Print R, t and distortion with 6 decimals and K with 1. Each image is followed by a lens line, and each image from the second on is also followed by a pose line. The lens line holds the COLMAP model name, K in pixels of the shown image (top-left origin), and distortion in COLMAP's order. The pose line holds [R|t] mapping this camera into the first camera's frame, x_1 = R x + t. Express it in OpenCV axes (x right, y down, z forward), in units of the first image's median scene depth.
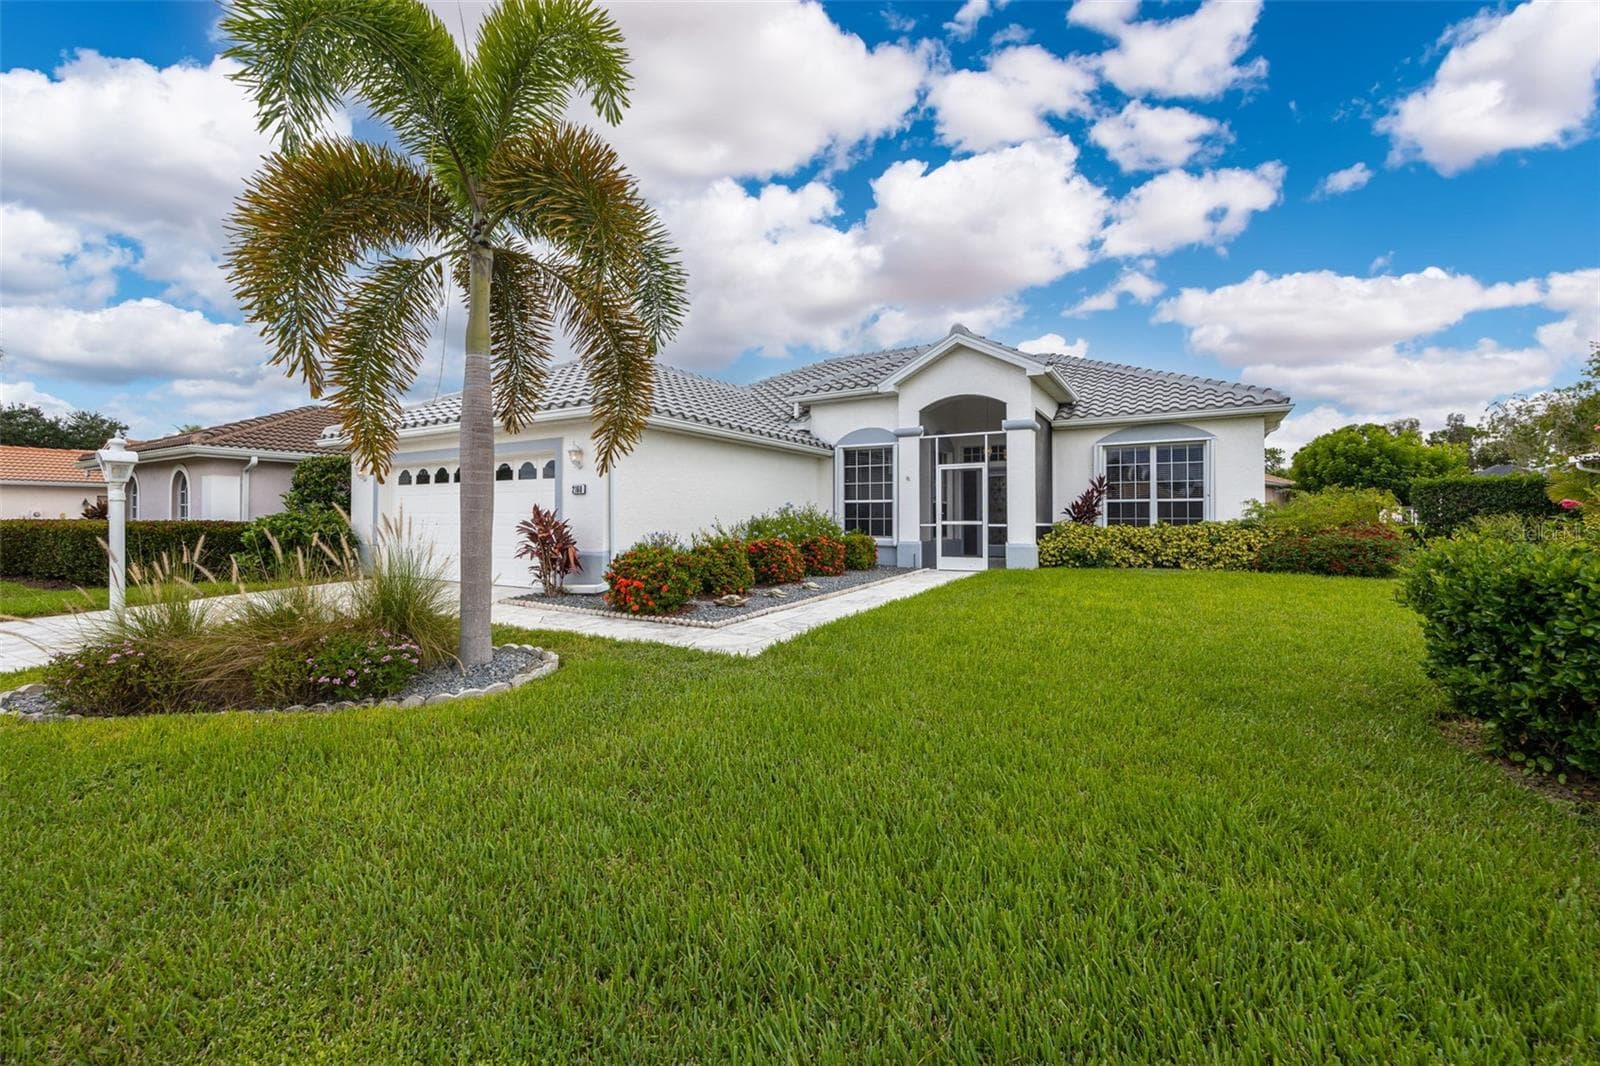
lens RADIAL K [[1190.7, 0, 794.2], [0, 1190.7, 532.9], [0, 0, 1]] dist [0.010653, -0.001417]
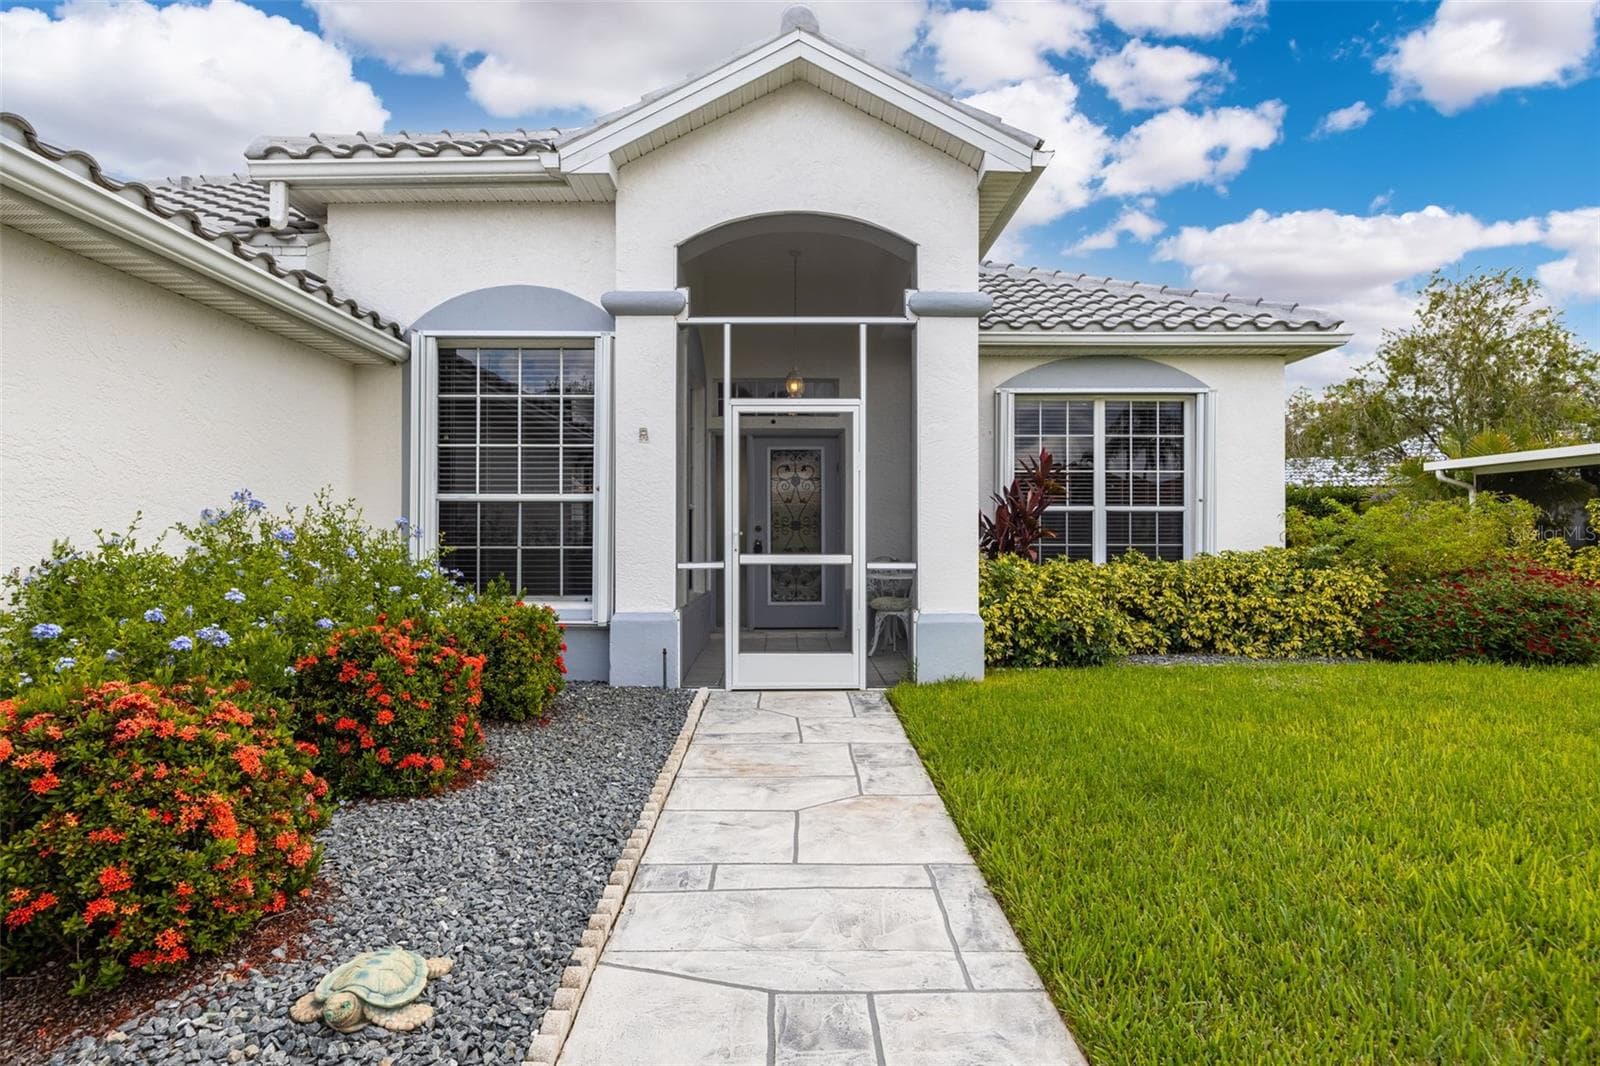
lens RADIAL K [[927.6, 0, 812.9], [0, 927.6, 539.0], [0, 0, 1]] dist [0.002408, -0.001672]
pose [[0.867127, 0.001430, 0.498085, 0.002340], [-0.000643, 0.999998, -0.001751, -0.014241], [-0.498087, 0.001198, 0.867126, 0.739492]]
